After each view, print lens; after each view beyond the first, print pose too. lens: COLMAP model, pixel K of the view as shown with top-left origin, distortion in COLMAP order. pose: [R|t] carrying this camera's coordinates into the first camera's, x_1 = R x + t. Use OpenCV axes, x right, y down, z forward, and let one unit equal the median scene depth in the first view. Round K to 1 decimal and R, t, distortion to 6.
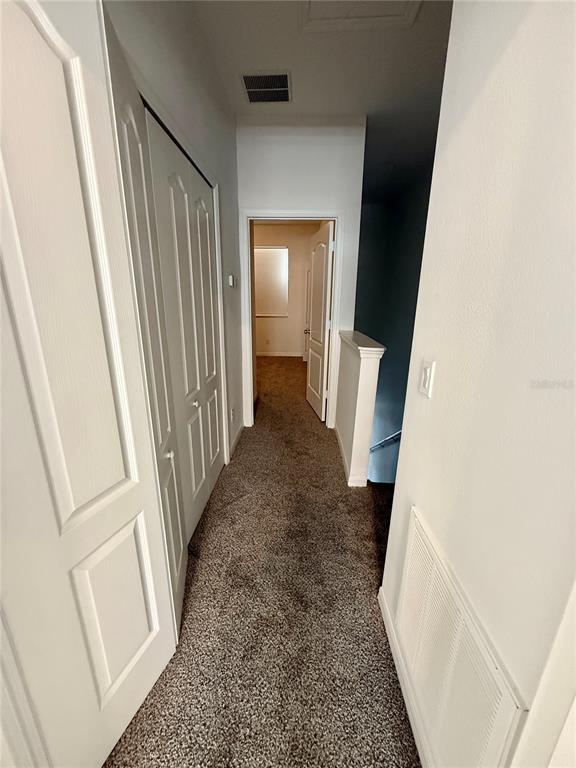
lens RADIAL K [[306.6, 0, 286.2], [0, 306.6, 383.6], [0, 0, 1]] dist [-0.004098, 0.000458]
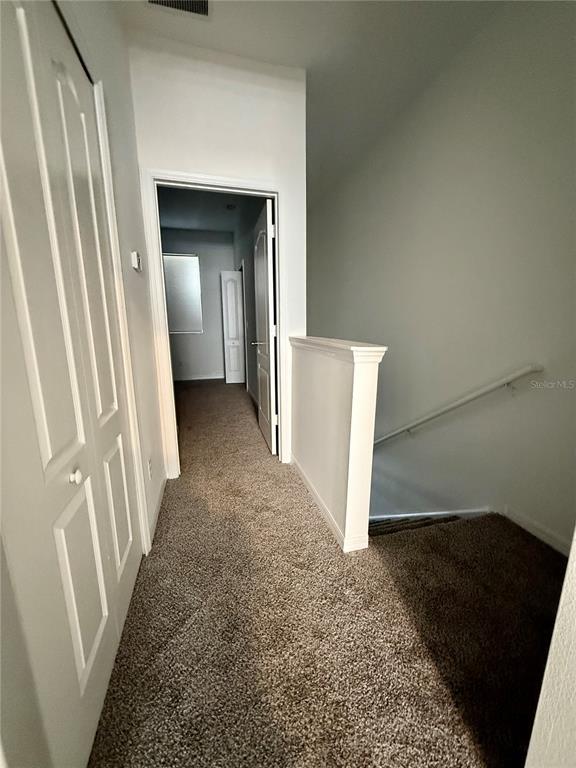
lens RADIAL K [[306.6, 0, 287.9], [0, 306.6, 383.2], [0, 0, 1]] dist [-0.004098, 0.000458]
pose [[0.954863, -0.074745, 0.287488, -0.086041], [0.095940, 0.993557, -0.060336, -0.011781], [-0.281126, 0.085194, 0.955882, 0.354459]]
